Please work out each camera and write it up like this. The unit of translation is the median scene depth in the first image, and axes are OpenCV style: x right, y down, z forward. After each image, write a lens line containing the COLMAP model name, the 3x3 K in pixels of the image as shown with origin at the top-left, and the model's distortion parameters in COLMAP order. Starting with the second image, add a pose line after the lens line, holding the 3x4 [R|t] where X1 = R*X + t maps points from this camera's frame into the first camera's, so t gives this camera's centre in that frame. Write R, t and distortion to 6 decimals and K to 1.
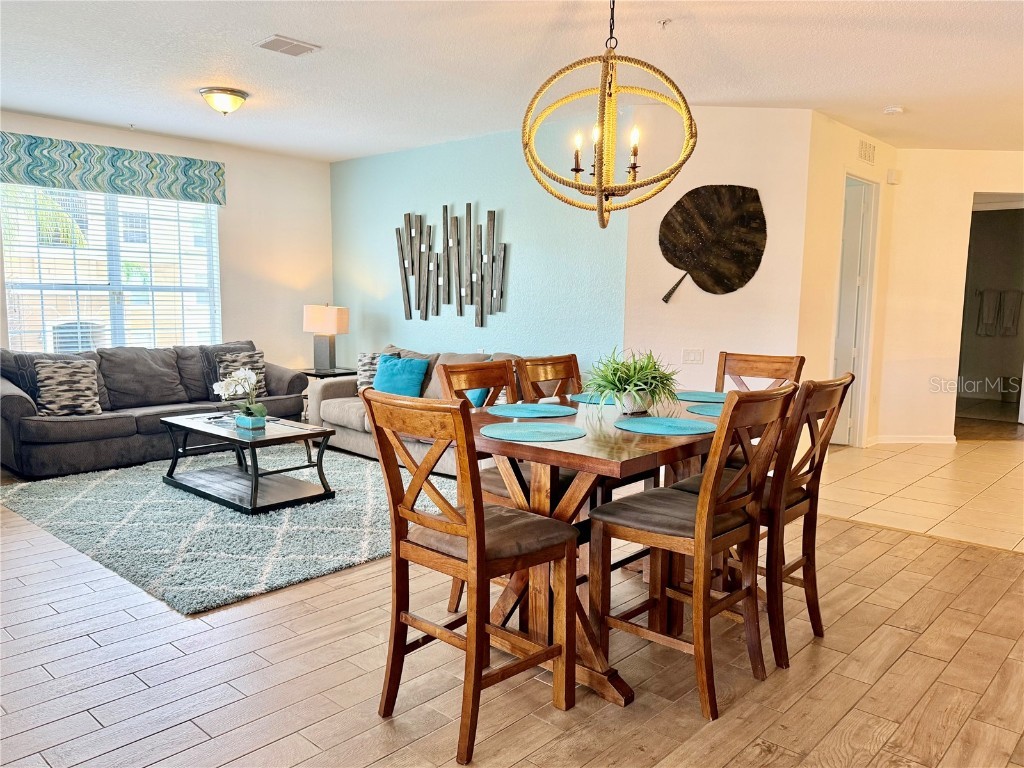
lens RADIAL K [[768.6, 0, 512.0], [0, 768.6, 384.0], [0, 0, 1]] dist [0.109254, -0.170247]
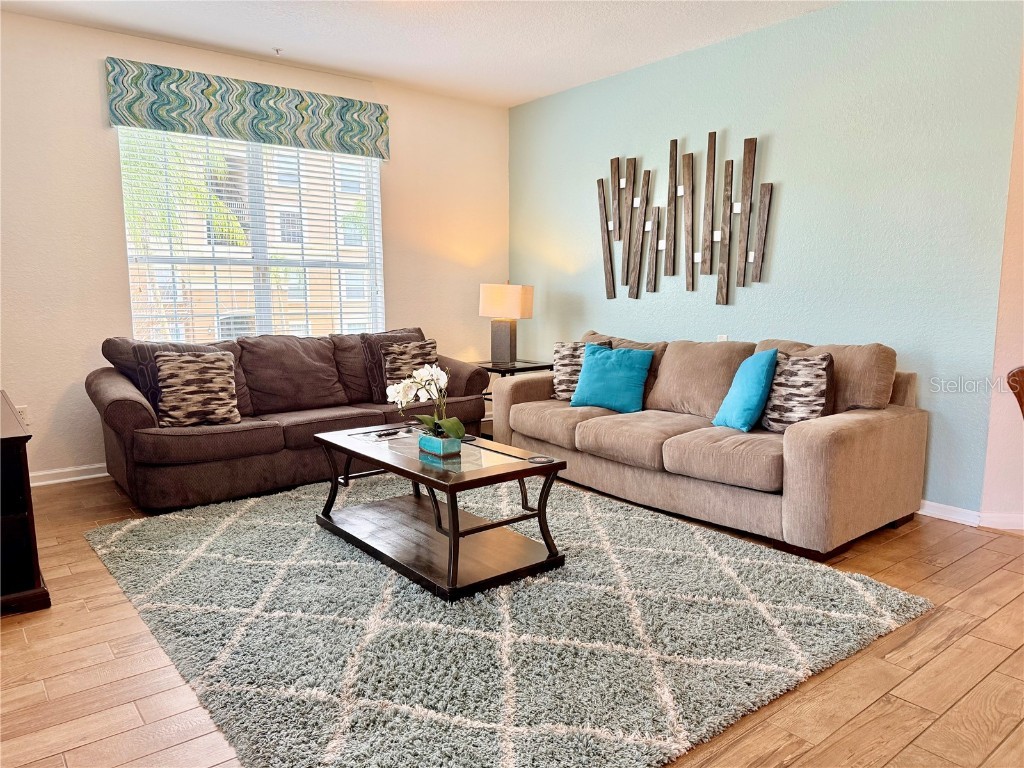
lens RADIAL K [[710.4, 0, 506.9], [0, 710.4, 384.8], [0, 0, 1]] dist [0.163385, -0.302032]
pose [[0.986915, 0.005741, -0.161136, -0.140208], [-0.003052, 0.999852, 0.016928, -0.010155], [0.161210, -0.016214, 0.986787, 0.313333]]
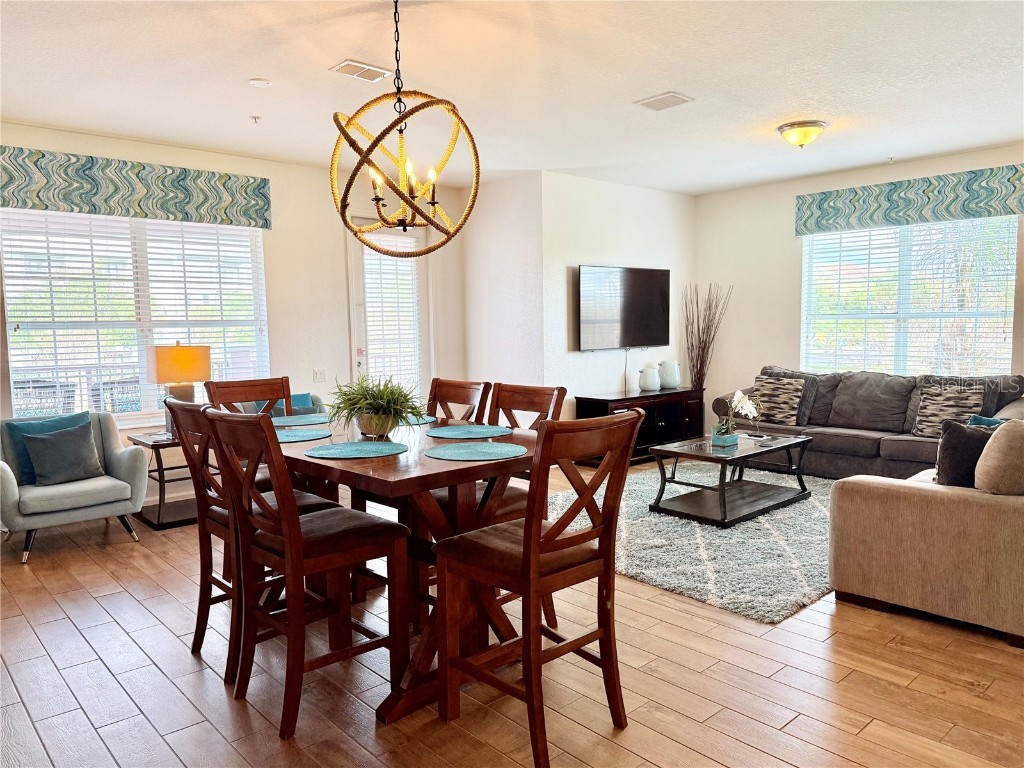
lens RADIAL K [[734.1, 0, 511.3], [0, 734.1, 383.6], [0, 0, 1]] dist [-0.000482, -0.000898]
pose [[-0.097871, 0.067035, -0.992939, 0.538581], [-0.097414, 0.992292, 0.076593, -0.060430], [0.990420, 0.104222, -0.090586, 0.613088]]
